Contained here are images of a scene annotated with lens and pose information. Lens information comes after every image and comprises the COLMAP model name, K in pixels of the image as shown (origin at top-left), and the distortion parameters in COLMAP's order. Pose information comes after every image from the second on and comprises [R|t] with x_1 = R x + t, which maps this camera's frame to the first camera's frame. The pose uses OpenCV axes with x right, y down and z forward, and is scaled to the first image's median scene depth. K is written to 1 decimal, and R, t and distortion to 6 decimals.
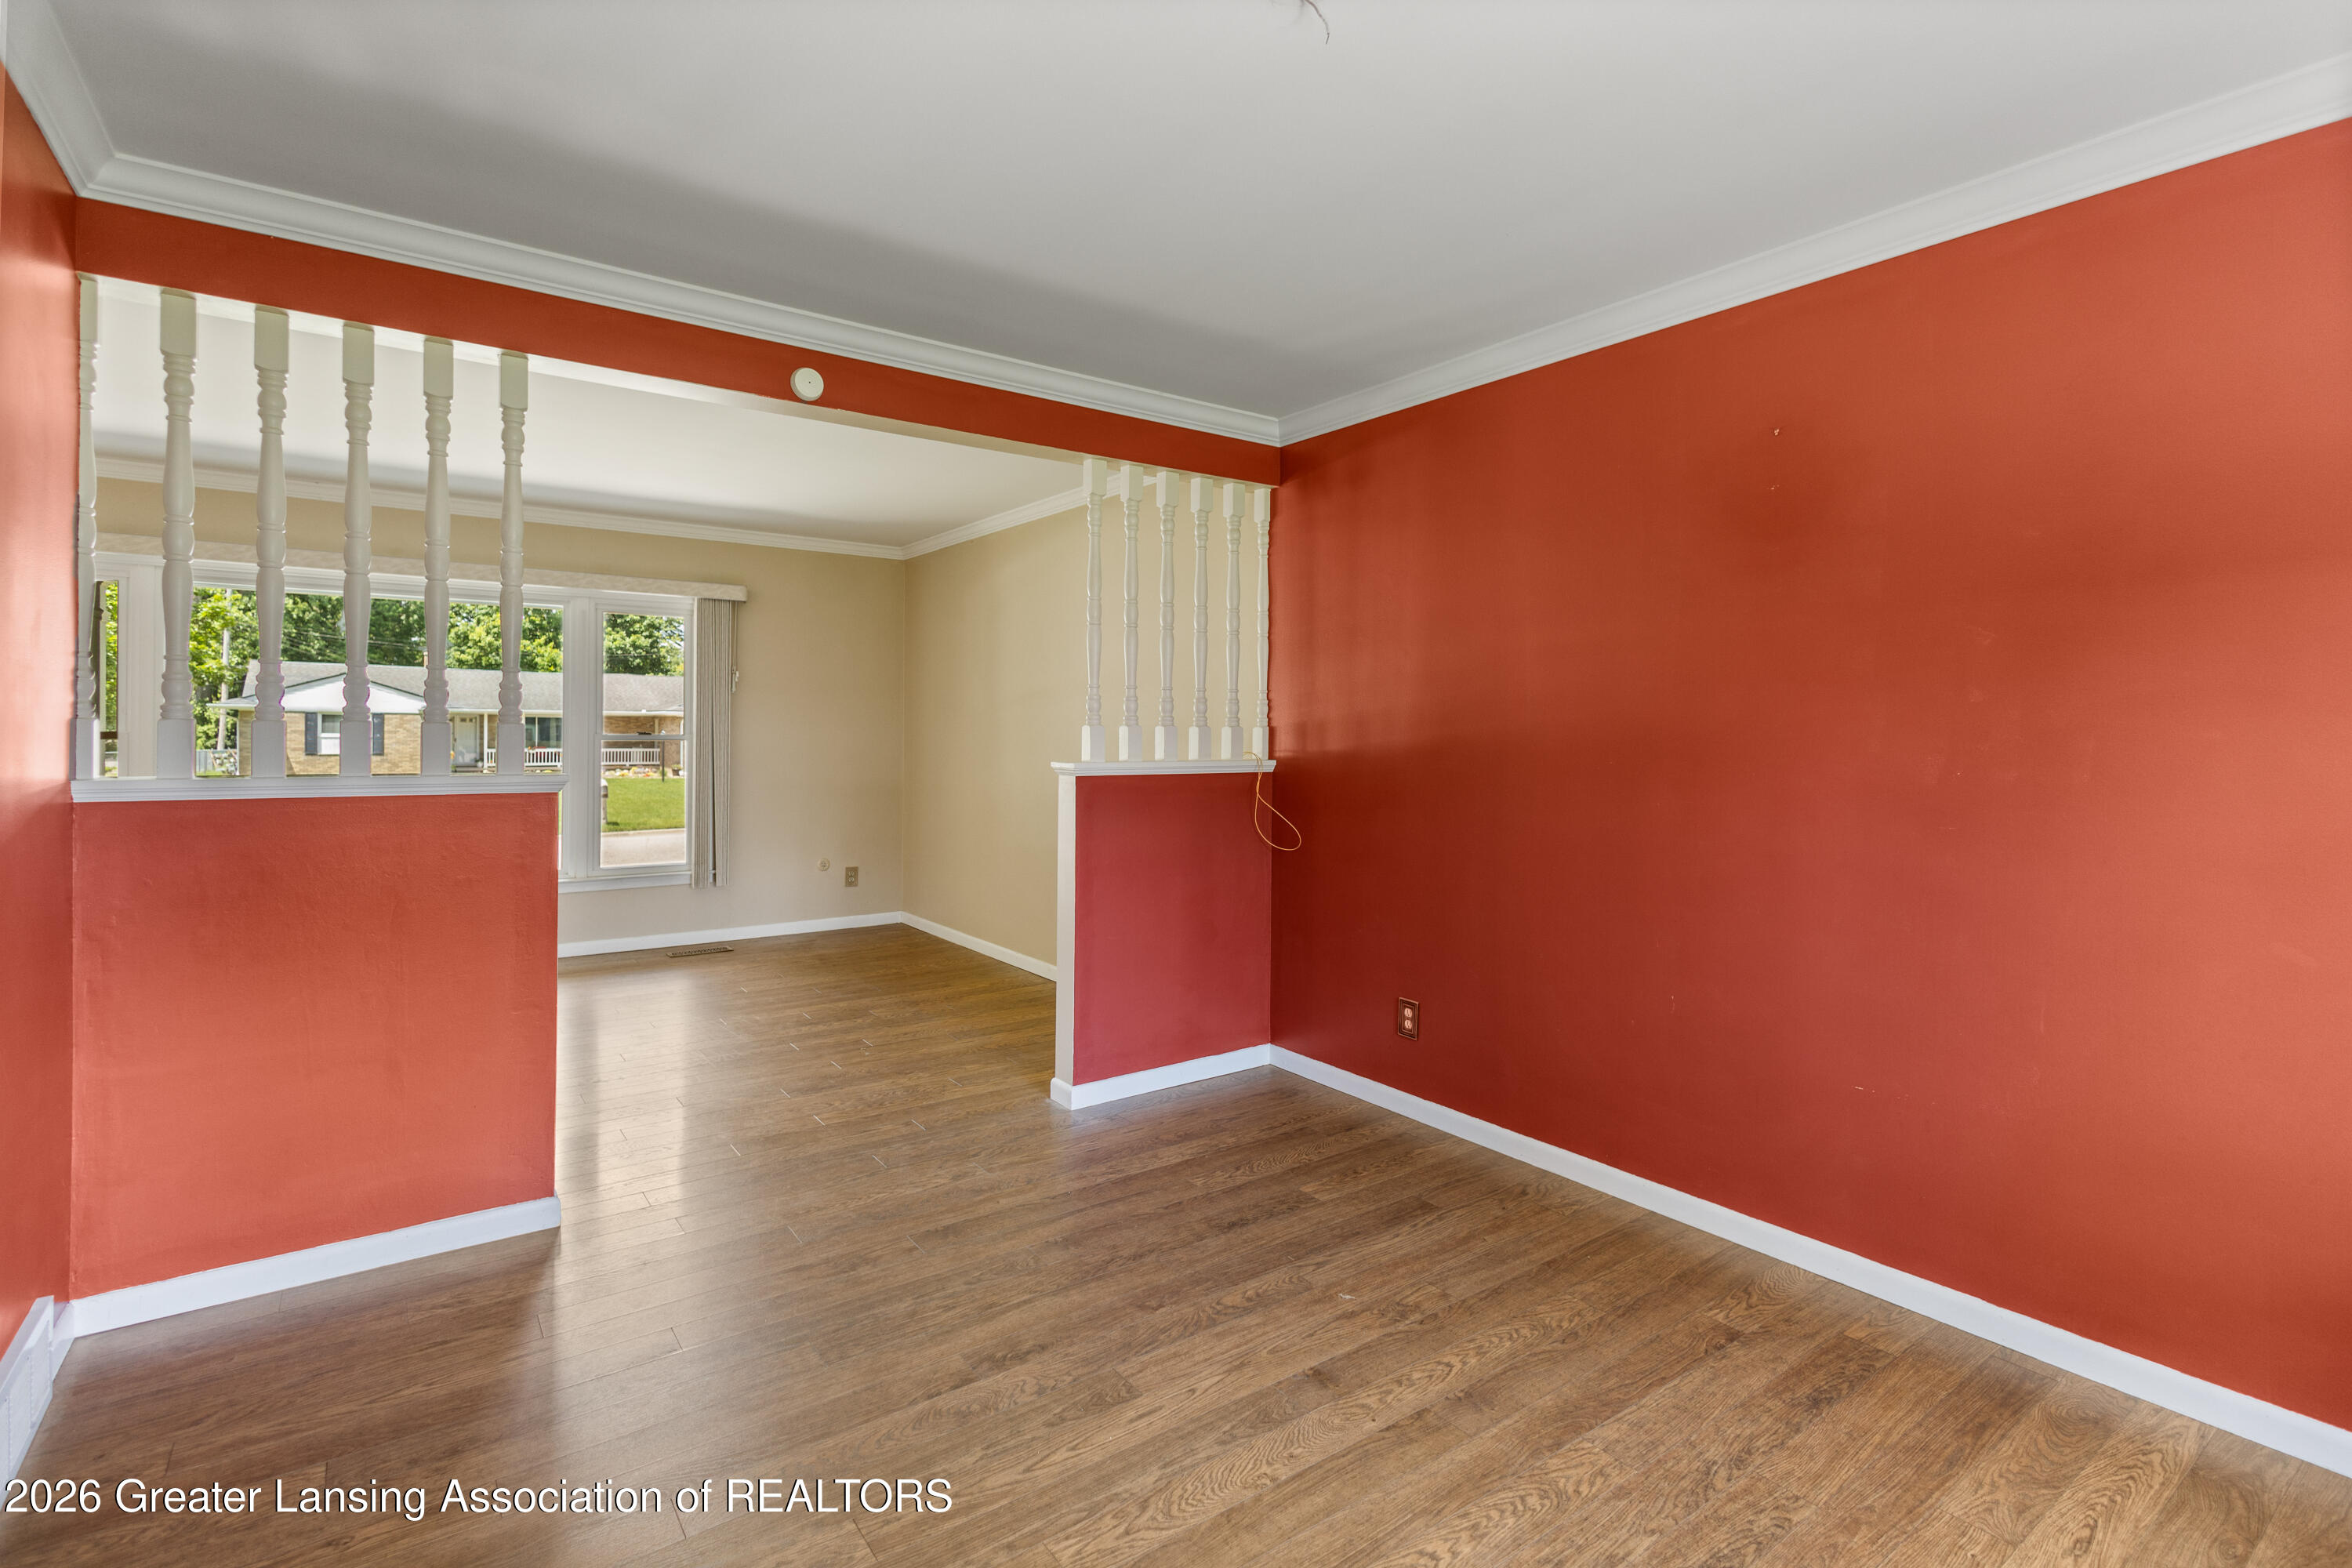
lens RADIAL K [[1100.7, 0, 1196.5], [0, 1100.7, 738.0], [0, 0, 1]] dist [0.005080, -0.001155]
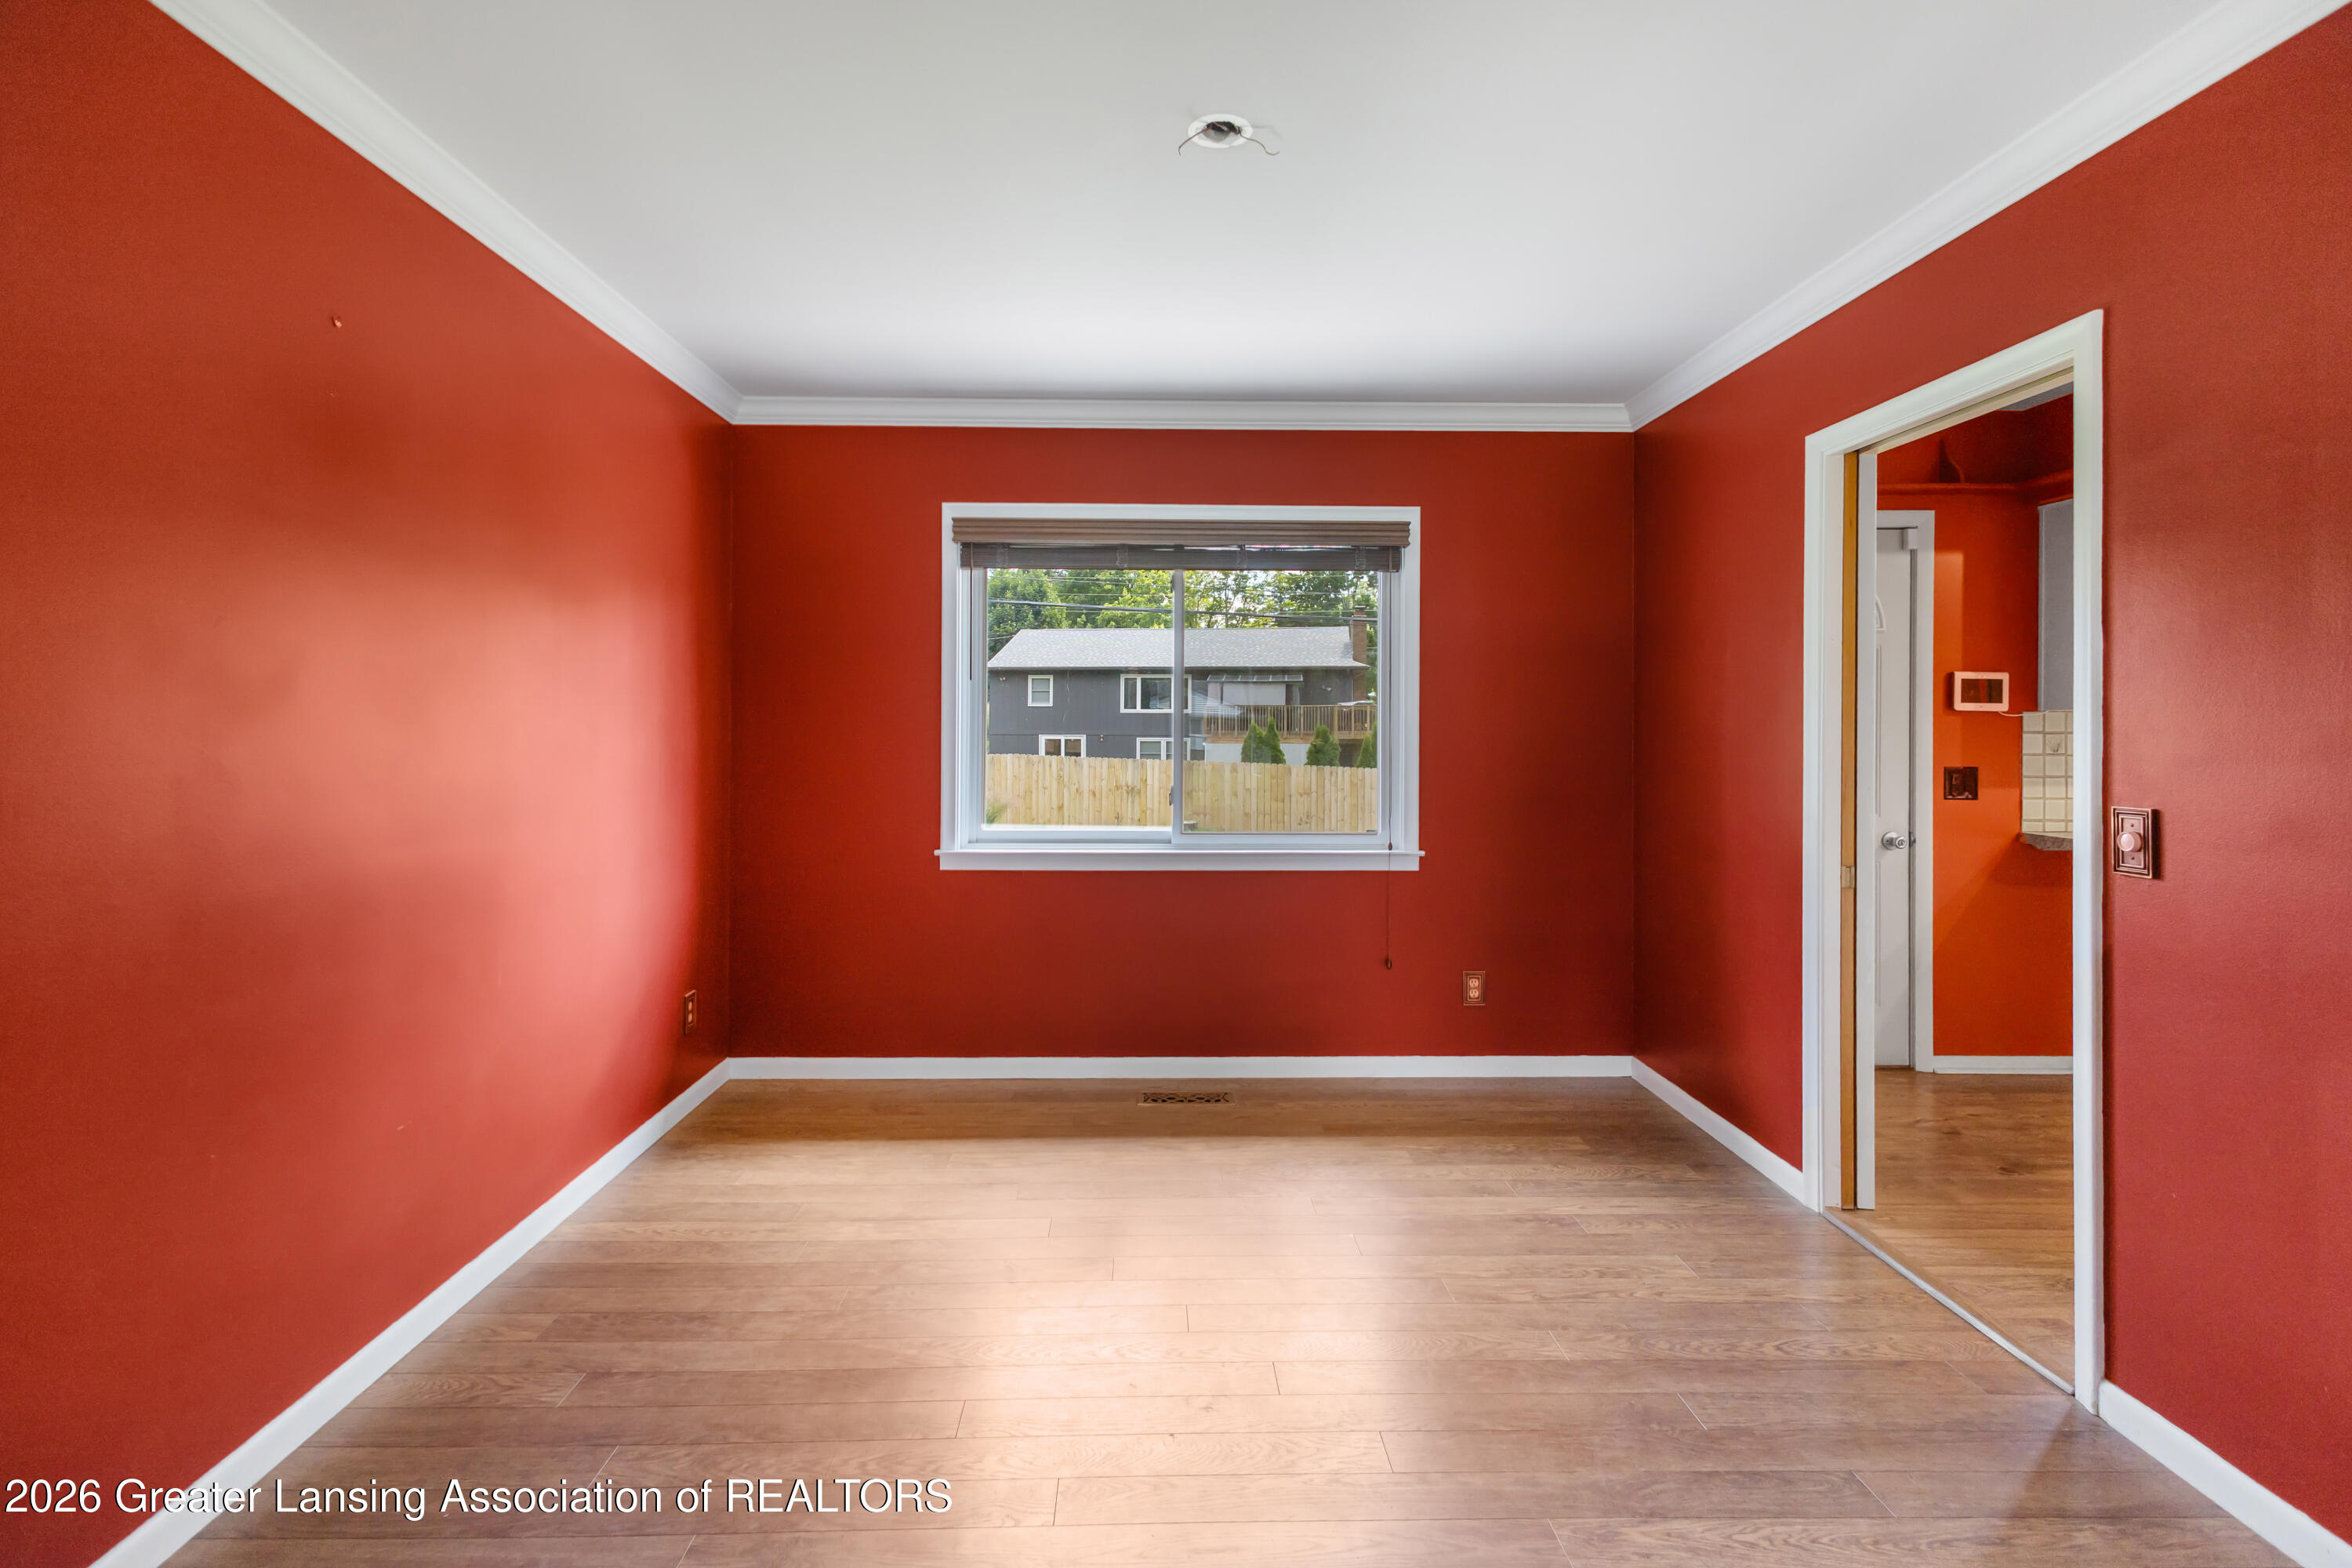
lens RADIAL K [[1100.7, 0, 1156.7], [0, 1100.7, 717.1], [0, 0, 1]] dist [0.005080, -0.001155]
pose [[-0.810255, -0.005366, 0.586053, -0.389647], [-0.002774, 0.999982, 0.005321, -0.013207], [-0.586071, 0.002685, -0.810256, 1.343815]]
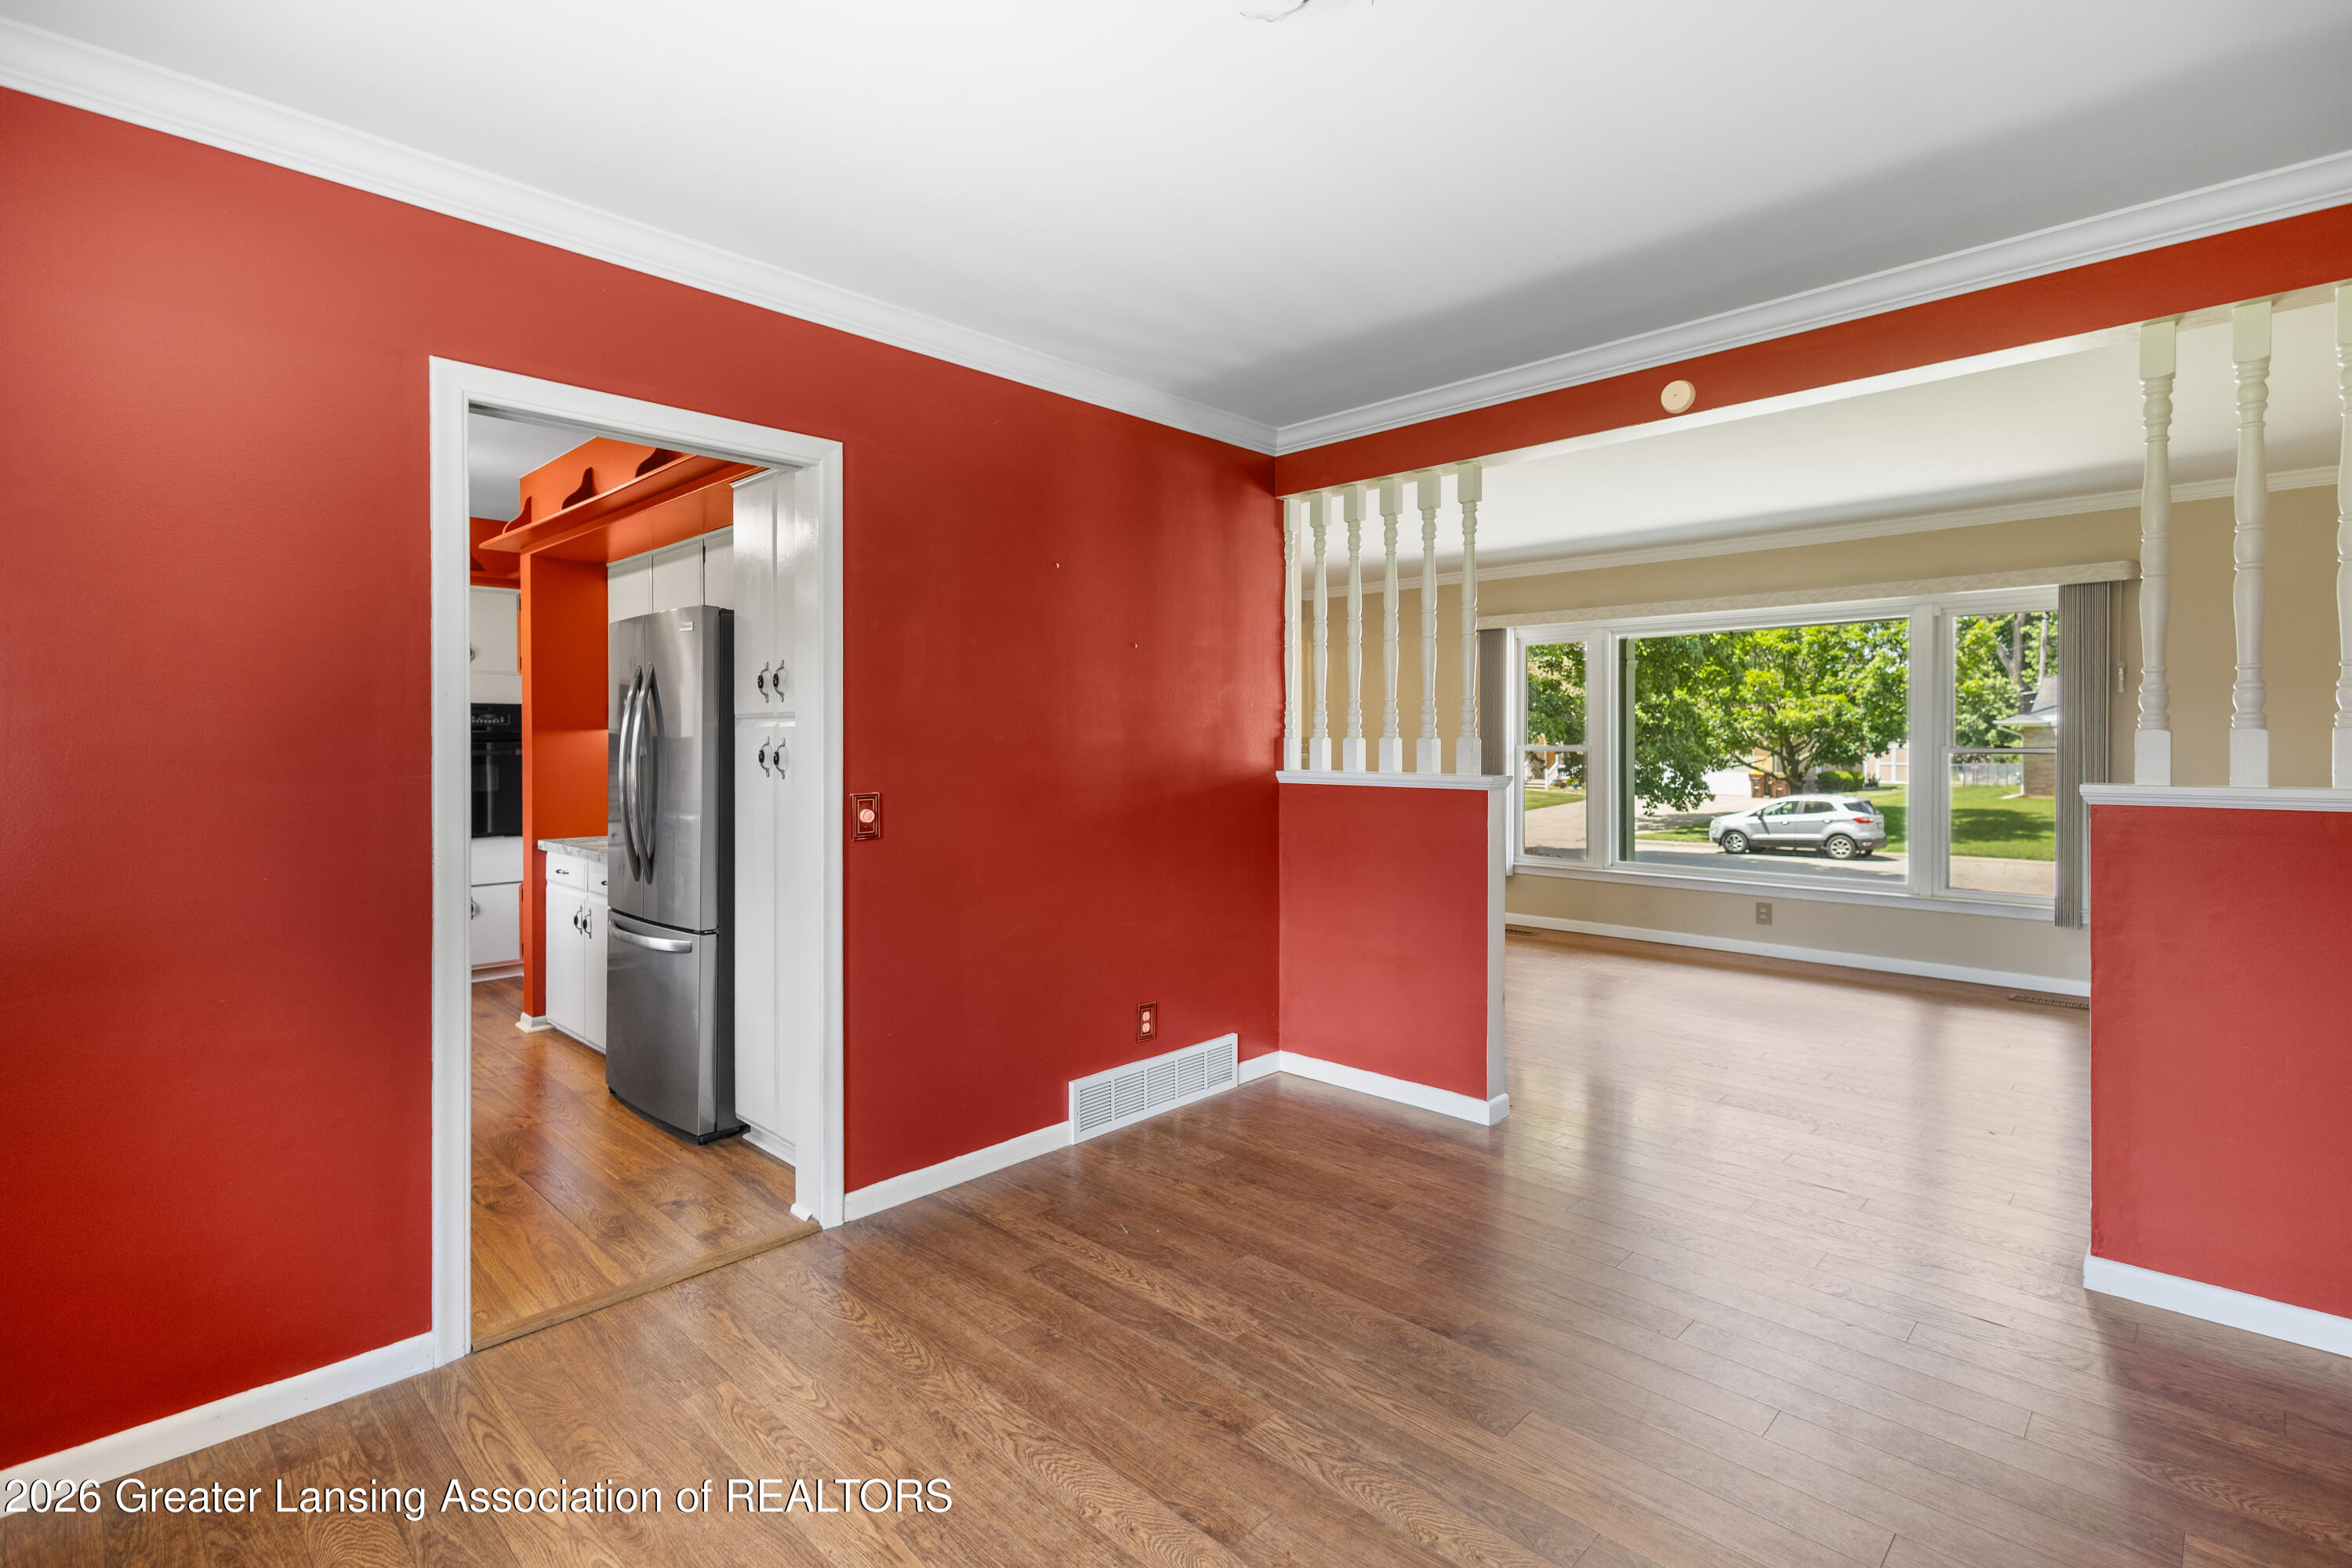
lens RADIAL K [[1100.7, 0, 1163.3], [0, 1100.7, 760.4], [0, 0, 1]] dist [0.005080, -0.001155]
pose [[0.151481, 0.008659, -0.988422, 0.683524], [-0.003579, 0.999960, 0.008211, 0.006040], [0.988454, 0.002293, 0.151506, 0.460617]]
